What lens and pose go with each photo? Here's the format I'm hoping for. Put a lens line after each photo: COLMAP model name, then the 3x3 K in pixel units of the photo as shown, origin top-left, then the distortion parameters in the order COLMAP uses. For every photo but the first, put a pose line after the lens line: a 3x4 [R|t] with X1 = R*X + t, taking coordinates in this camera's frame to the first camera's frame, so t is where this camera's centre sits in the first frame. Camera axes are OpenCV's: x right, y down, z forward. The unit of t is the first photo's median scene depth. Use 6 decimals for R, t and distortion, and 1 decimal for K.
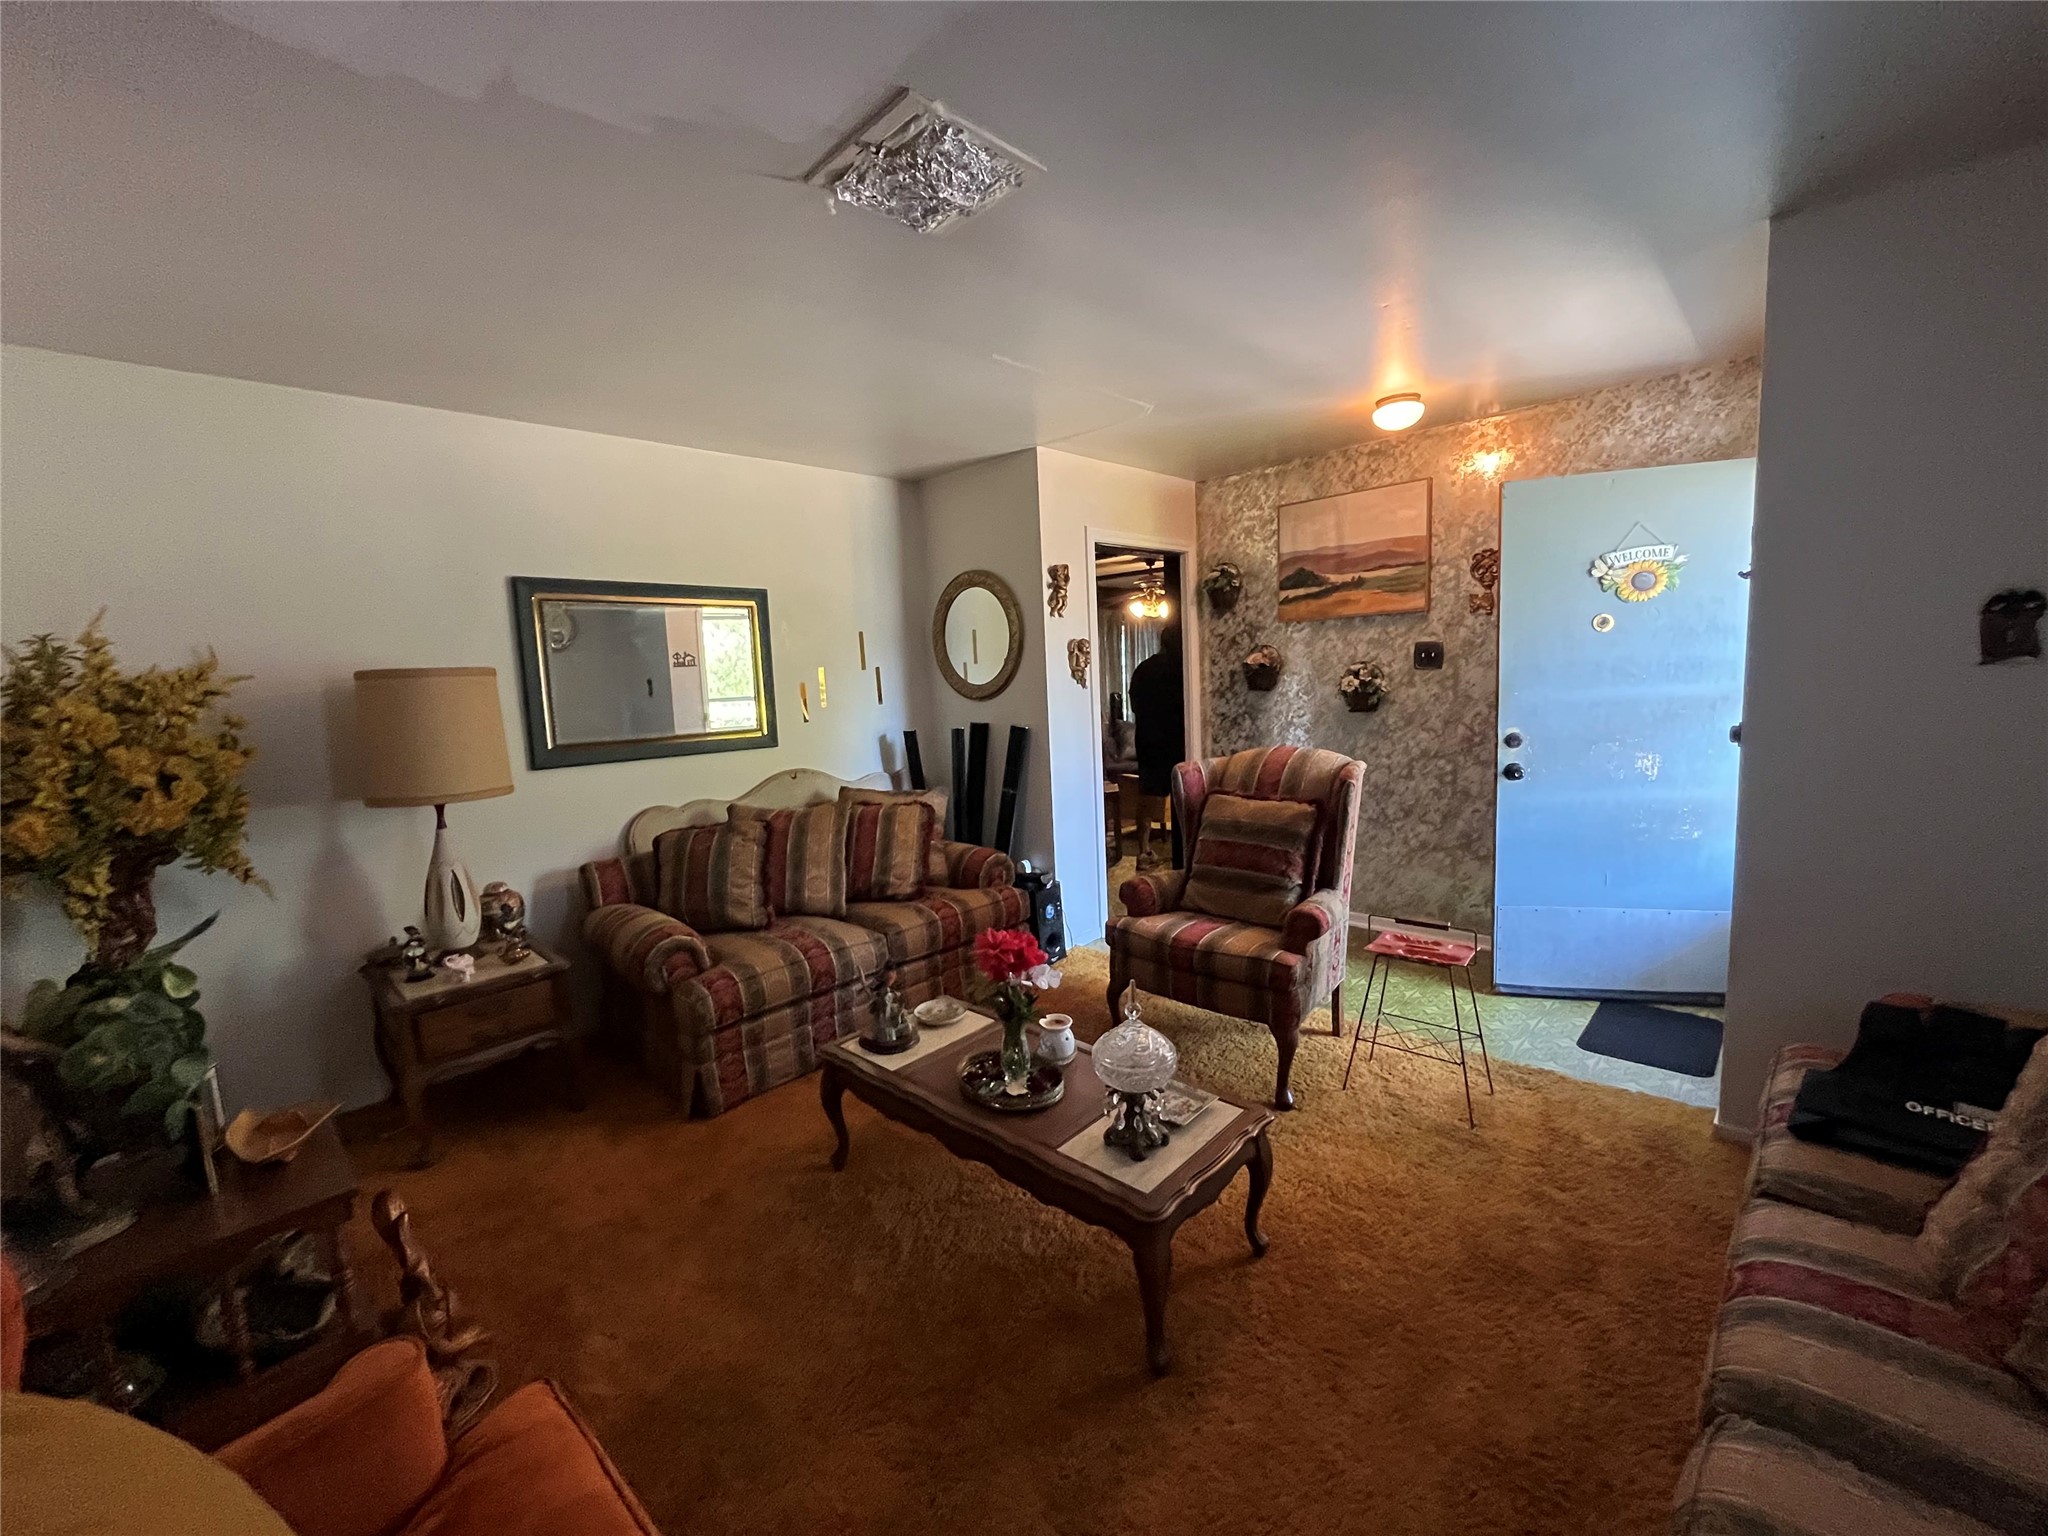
lens RADIAL K [[833.0, 0, 1028.5], [0, 833.0, 776.9], [0, 0, 1]] dist [0.000257, 0.000062]
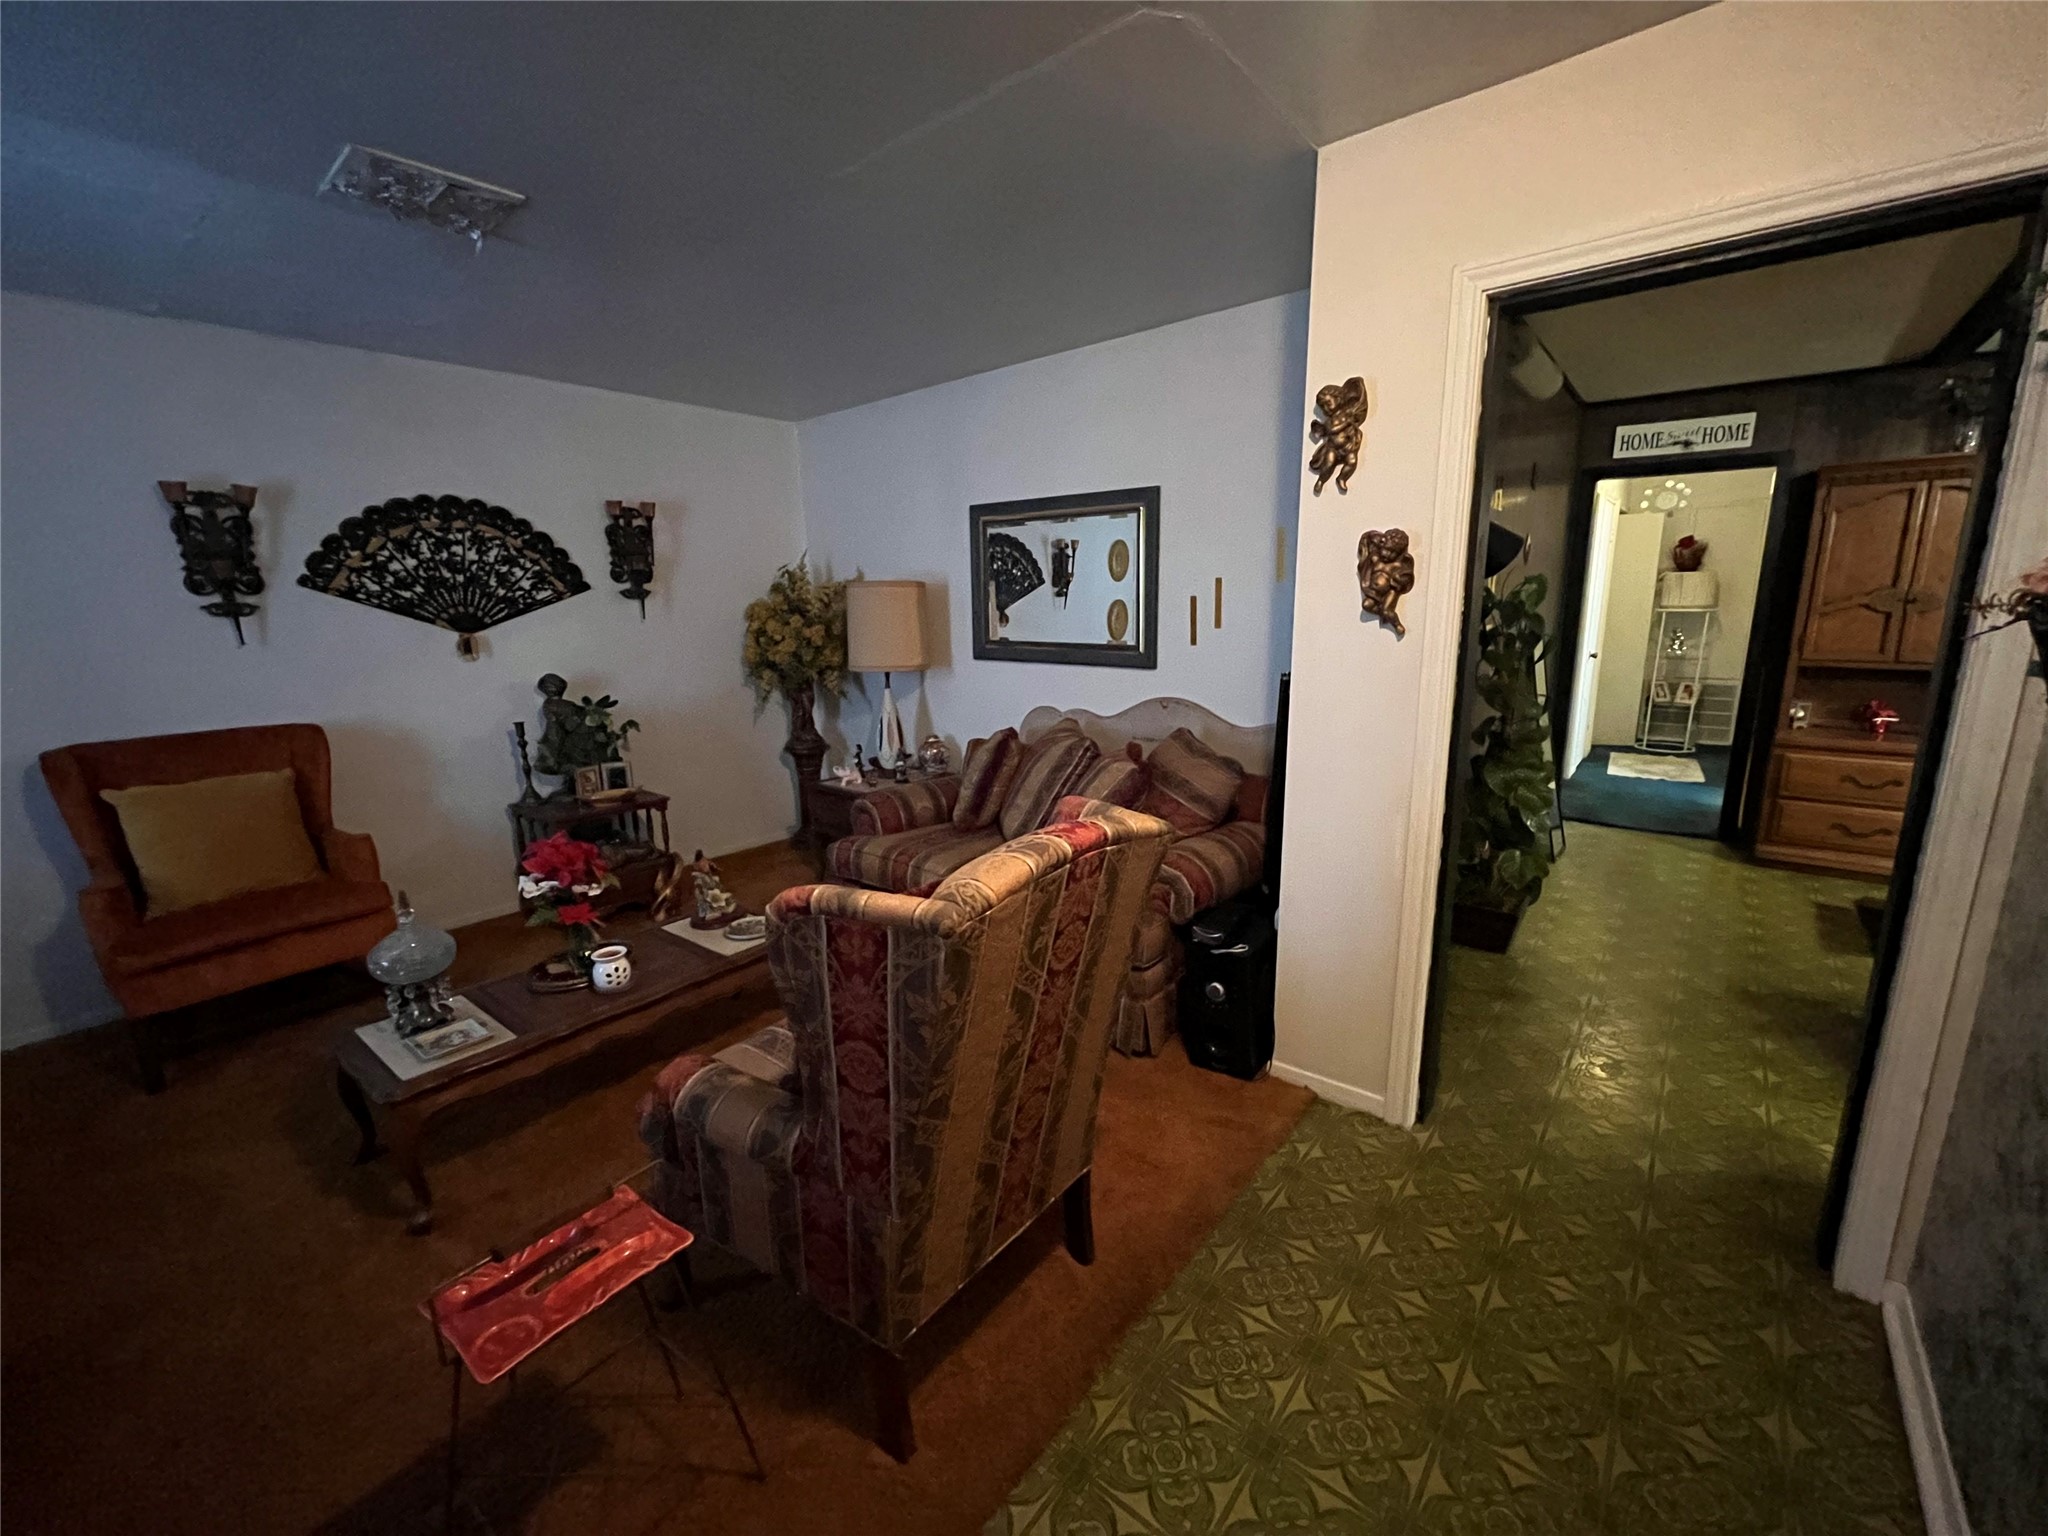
lens RADIAL K [[833.0, 0, 1028.5], [0, 833.0, 776.9], [0, 0, 1]] dist [0.000257, 0.000062]
pose [[0.069530, 0.262186, -0.962509, 0.567127], [-0.112607, 0.960741, 0.253569, -0.133627], [0.991204, 0.090754, 0.096324, 0.785241]]
